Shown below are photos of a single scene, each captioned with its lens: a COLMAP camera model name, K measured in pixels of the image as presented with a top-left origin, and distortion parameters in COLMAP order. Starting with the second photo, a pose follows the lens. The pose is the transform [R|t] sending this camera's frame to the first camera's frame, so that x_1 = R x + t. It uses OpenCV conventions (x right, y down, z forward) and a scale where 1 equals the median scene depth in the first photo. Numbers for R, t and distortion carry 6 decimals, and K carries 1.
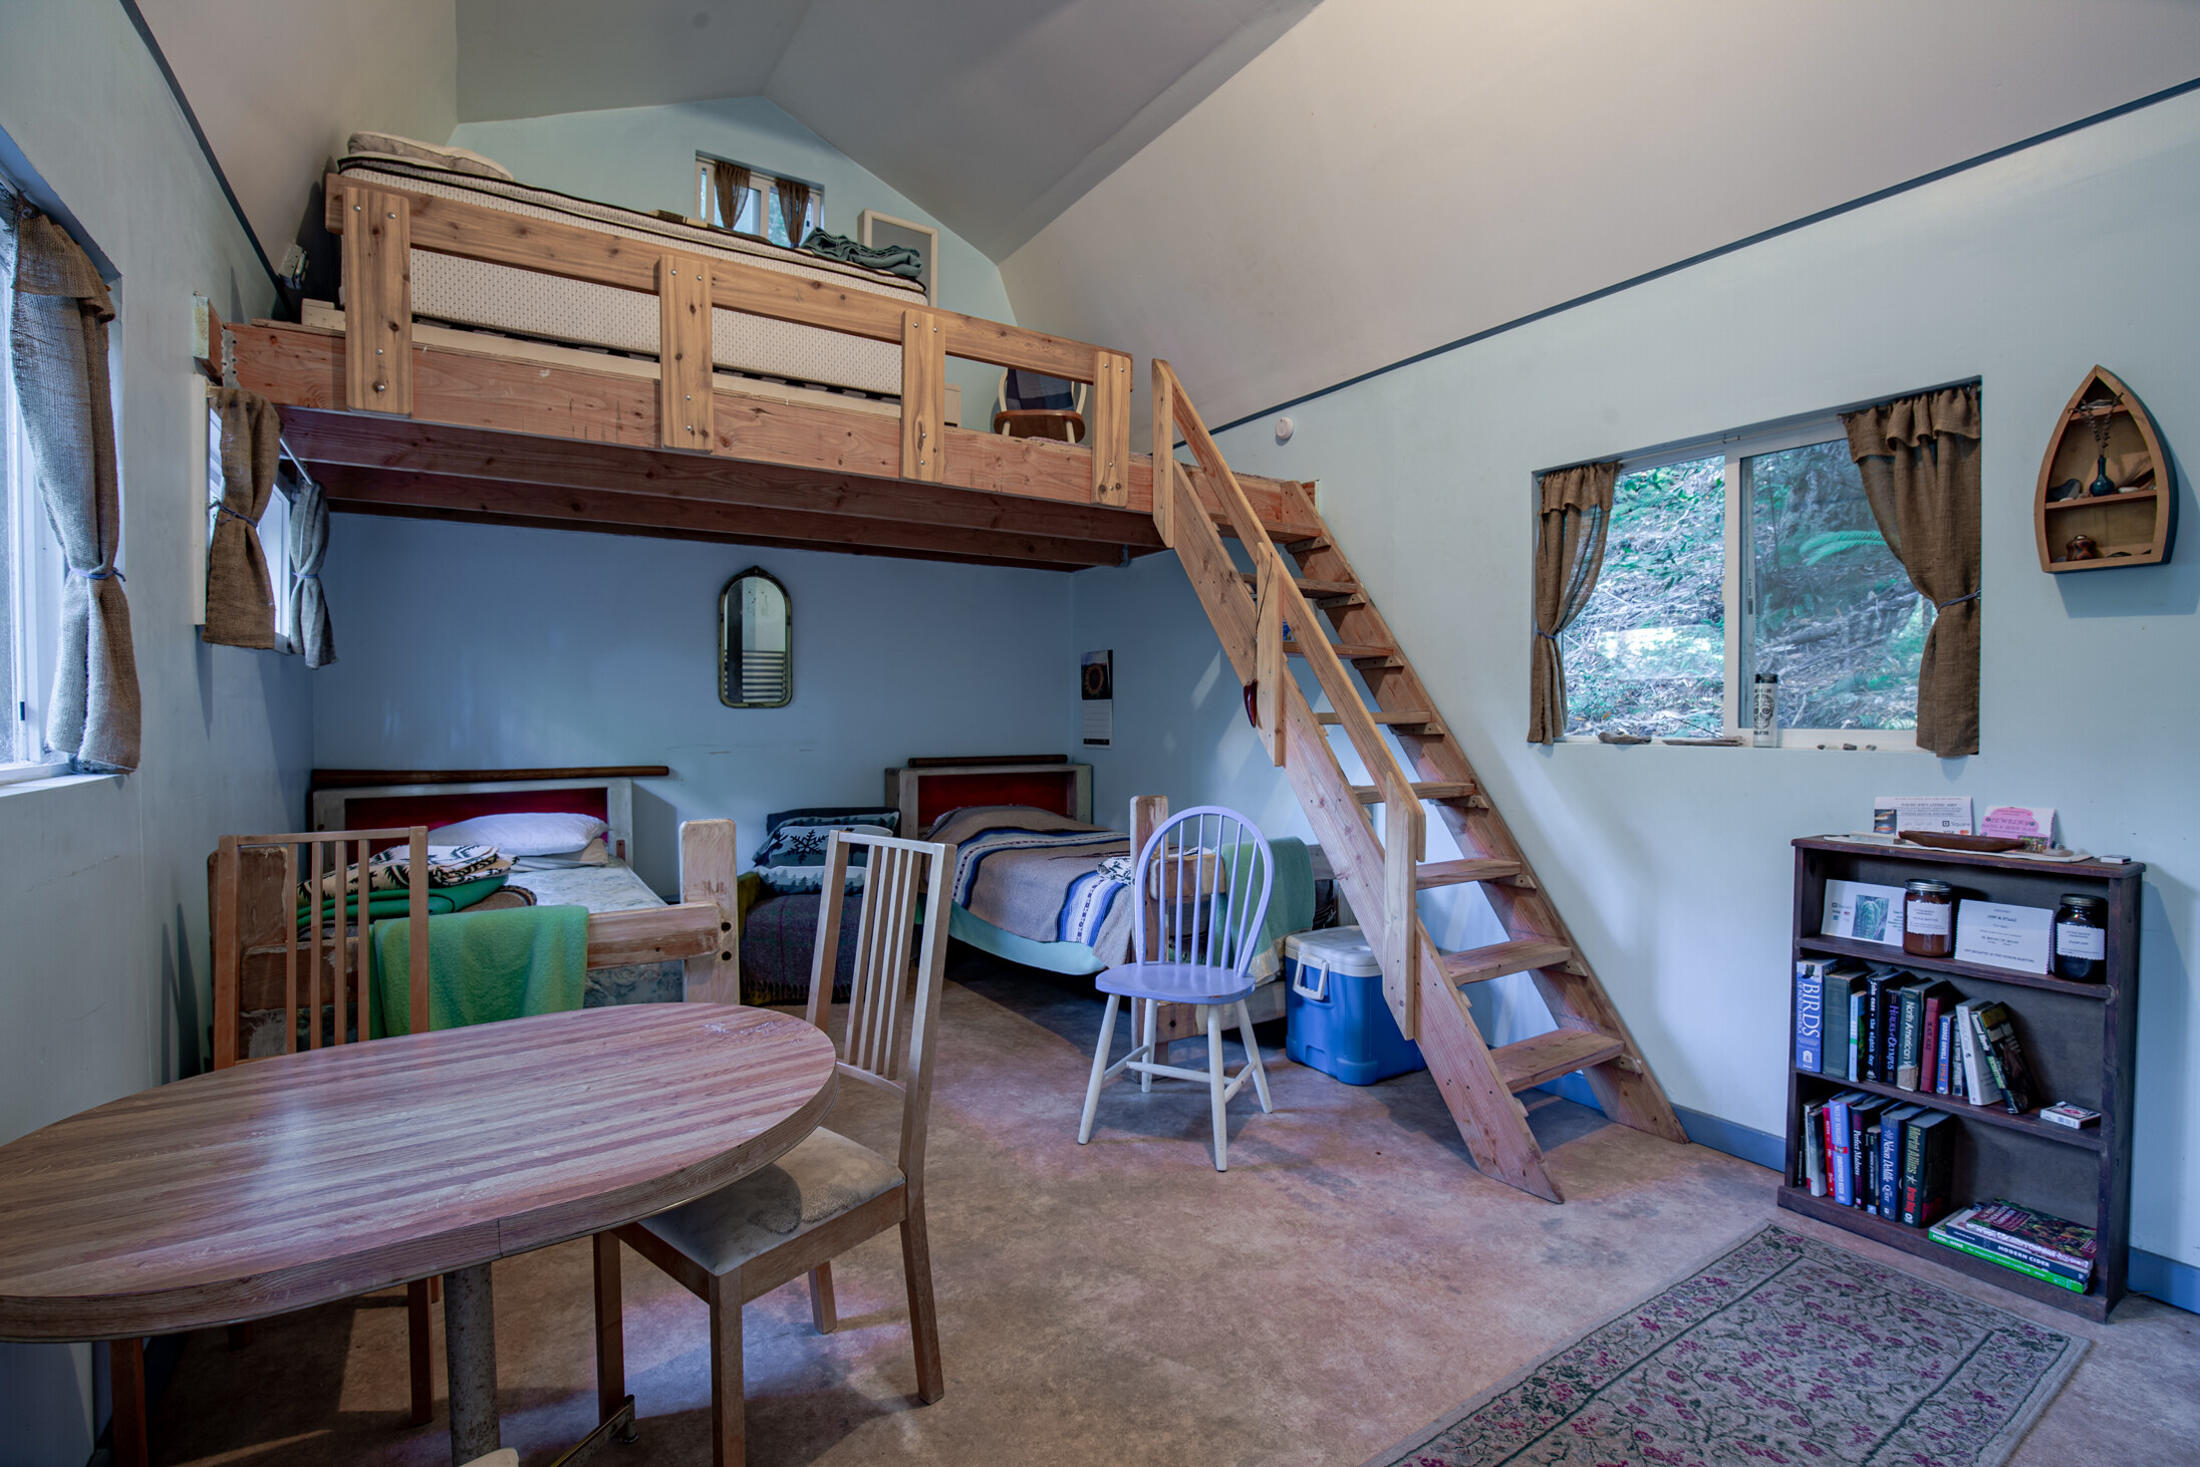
lens RADIAL K [[1004.8, 0, 1112.4], [0, 1004.8, 729.5], [0, 0, 1]] dist [-0.037344, 0.006075]
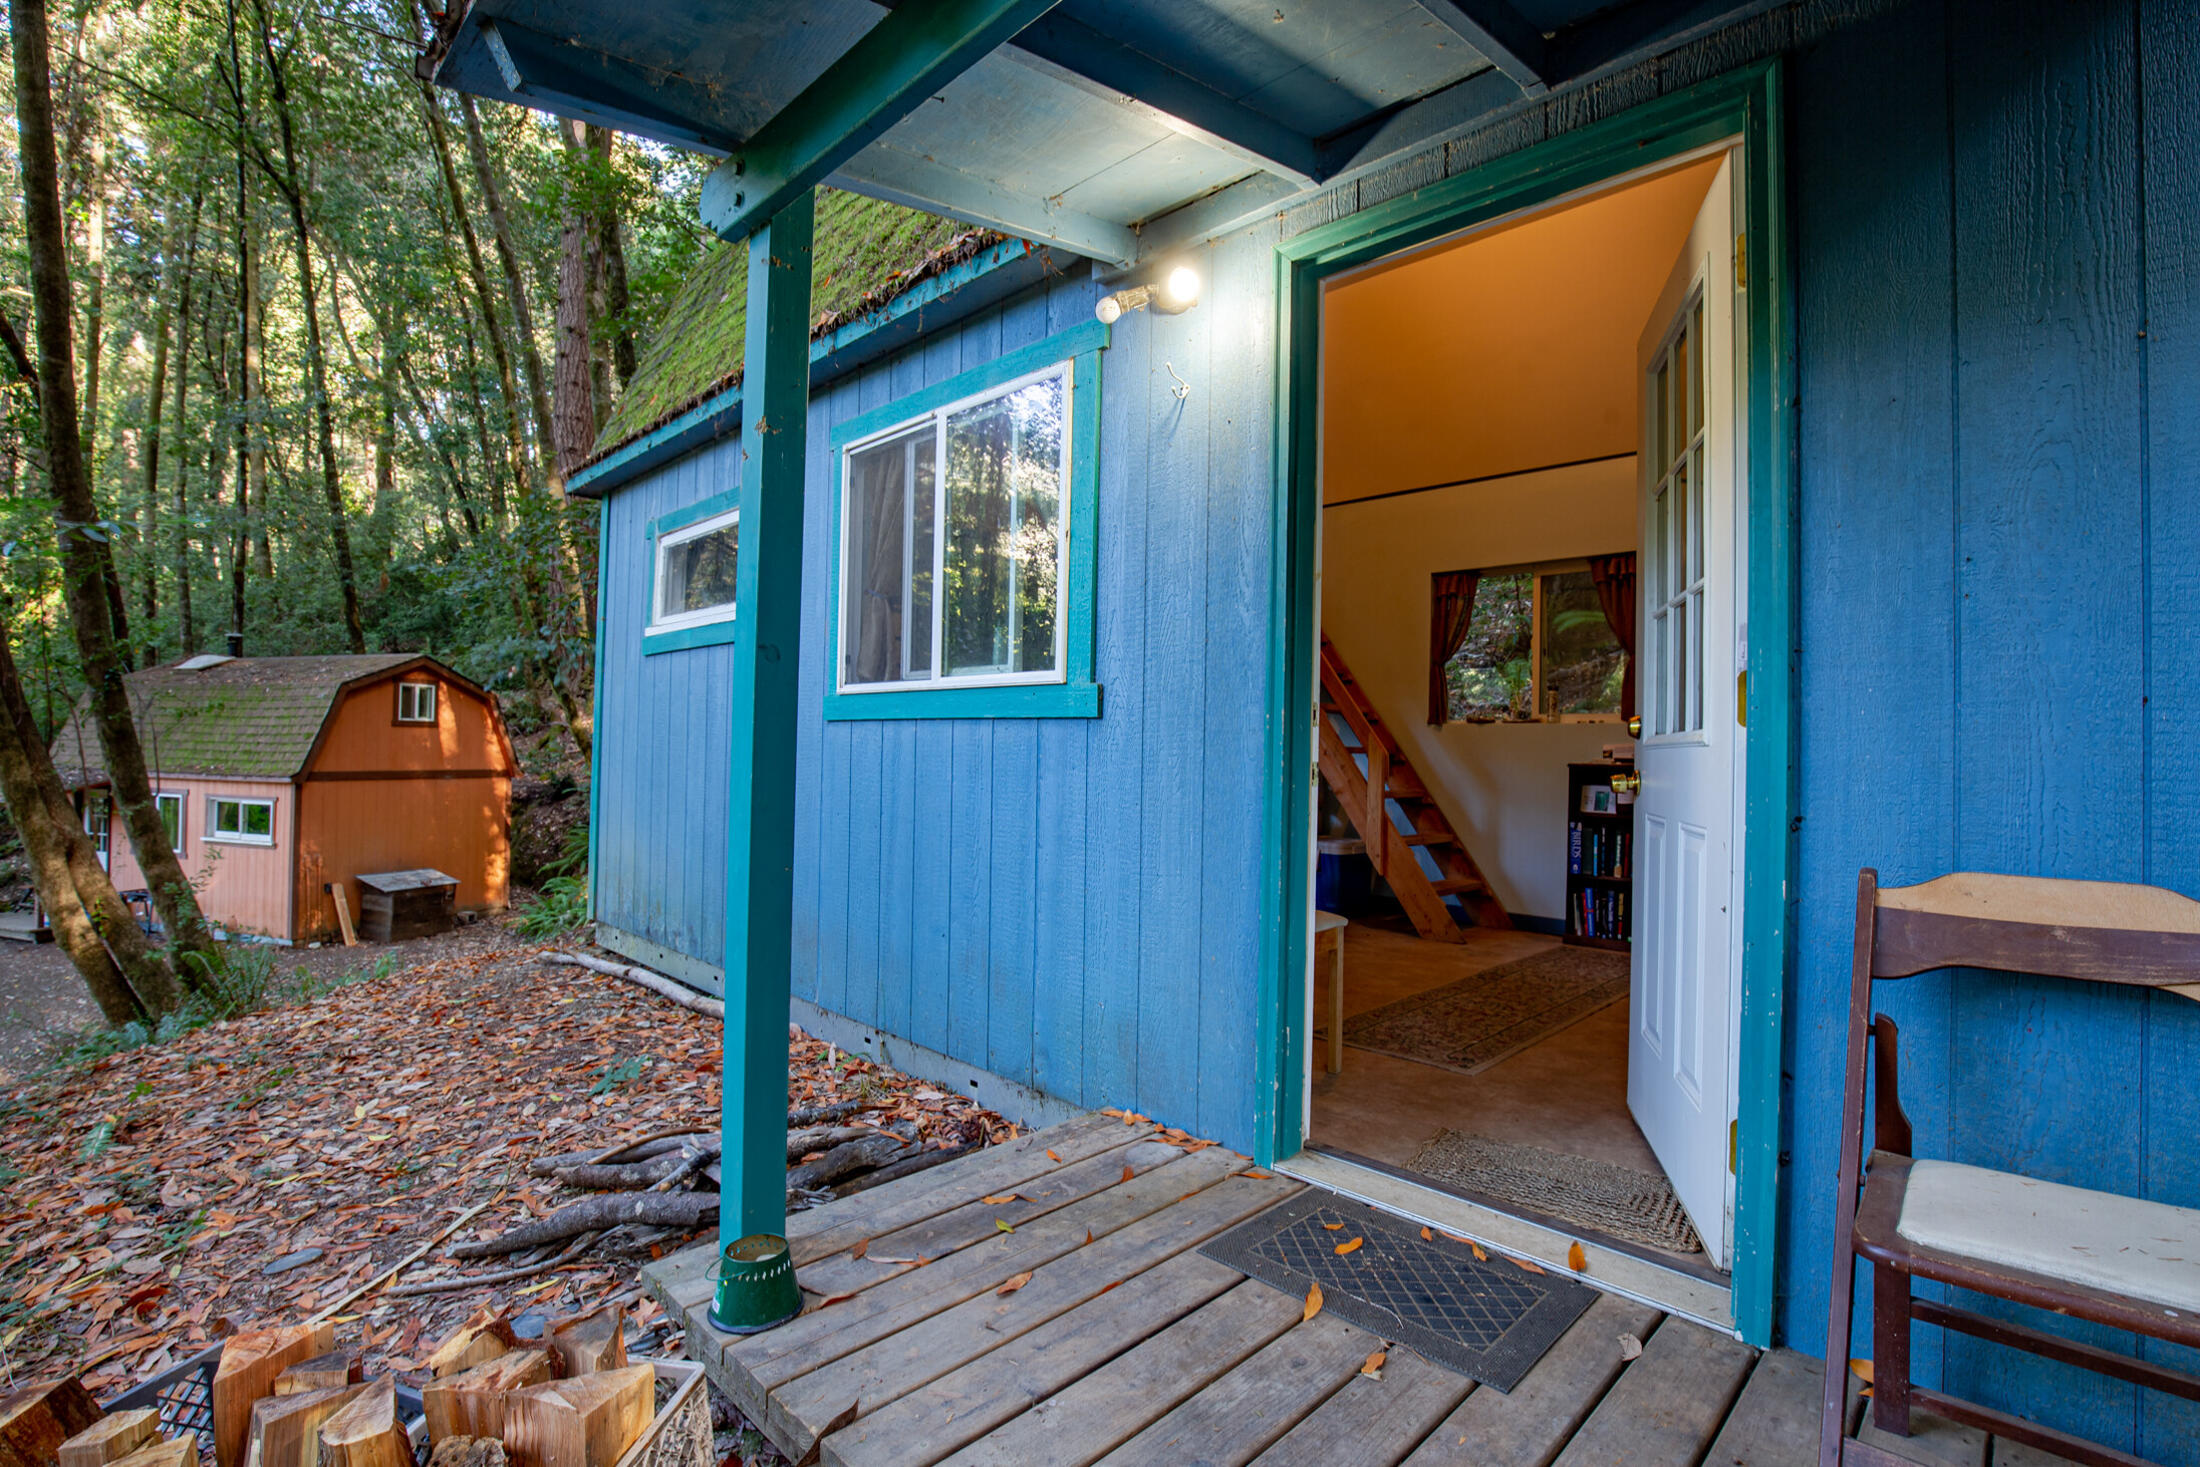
lens RADIAL K [[1004.8, 0, 1112.4], [0, 1004.8, 729.5], [0, 0, 1]] dist [-0.037344, 0.006075]
pose [[0.977155, 0.028895, 0.210554, -0.588796], [-0.020401, 0.998892, -0.042399, 0.127298], [-0.211546, 0.037135, 0.976662, -0.722181]]
